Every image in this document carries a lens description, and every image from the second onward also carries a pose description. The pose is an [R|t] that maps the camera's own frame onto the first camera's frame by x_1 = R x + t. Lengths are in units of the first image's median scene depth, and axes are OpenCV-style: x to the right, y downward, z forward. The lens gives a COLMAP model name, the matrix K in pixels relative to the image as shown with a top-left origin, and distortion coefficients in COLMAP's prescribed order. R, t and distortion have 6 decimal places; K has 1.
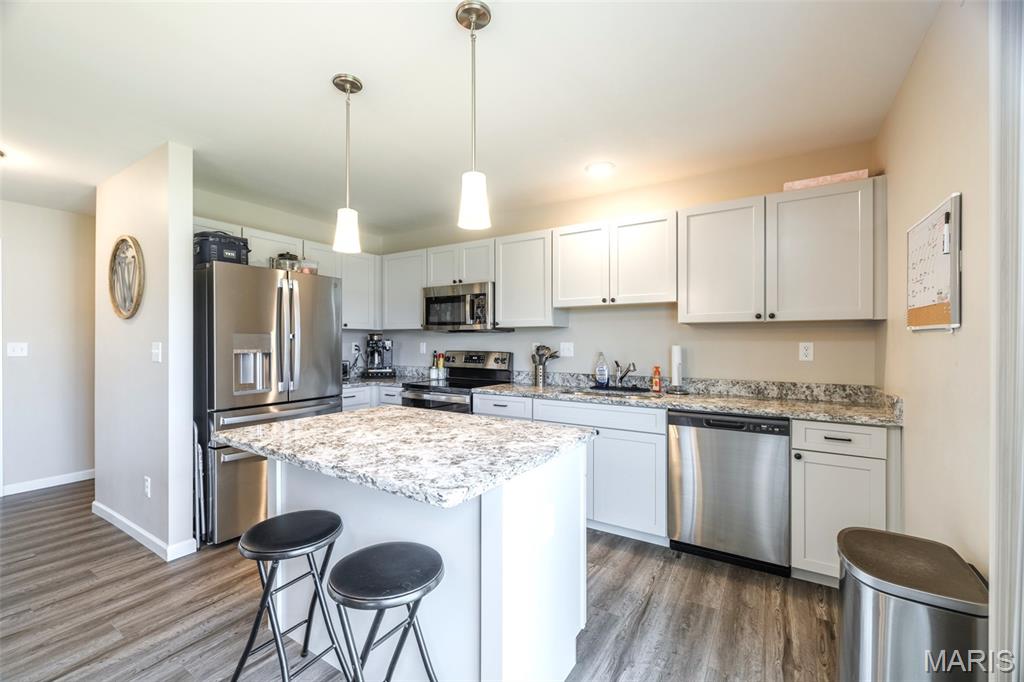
lens RADIAL K [[431.0, 0, 512.0], [0, 431.0, 341.0], [0, 0, 1]] dist [0.000139, 0.000005]
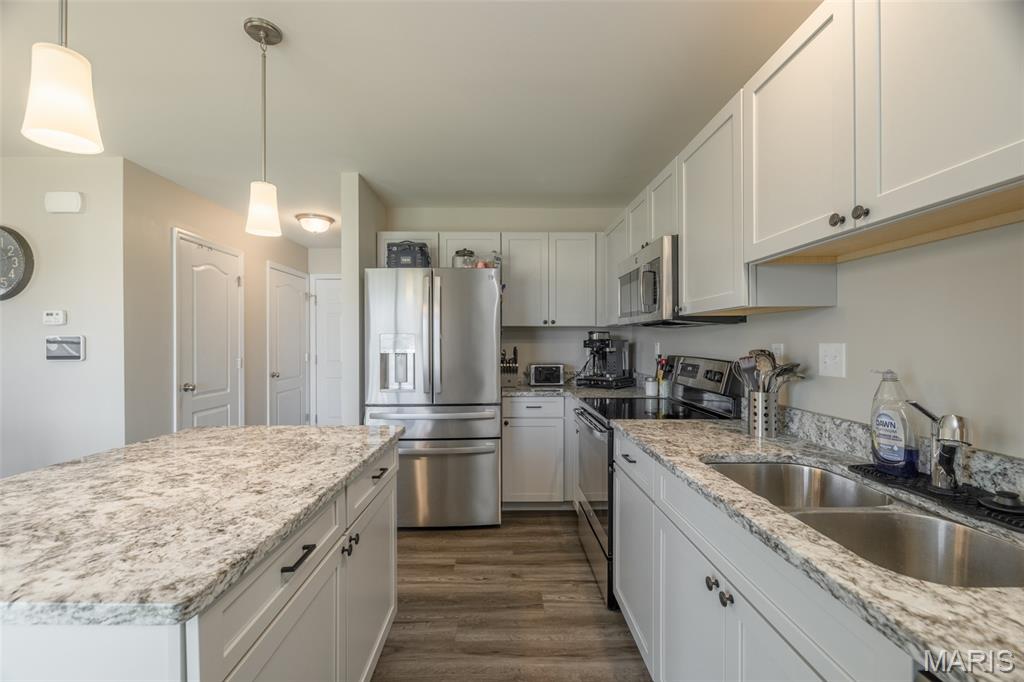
lens RADIAL K [[431.0, 0, 512.0], [0, 431.0, 341.0], [0, 0, 1]] dist [0.000139, 0.000005]
pose [[0.539984, -0.003066, -0.841670, 0.313683], [0.004293, 0.999990, -0.000888, 0.000828], [0.841664, -0.003134, 0.539992, 0.521075]]
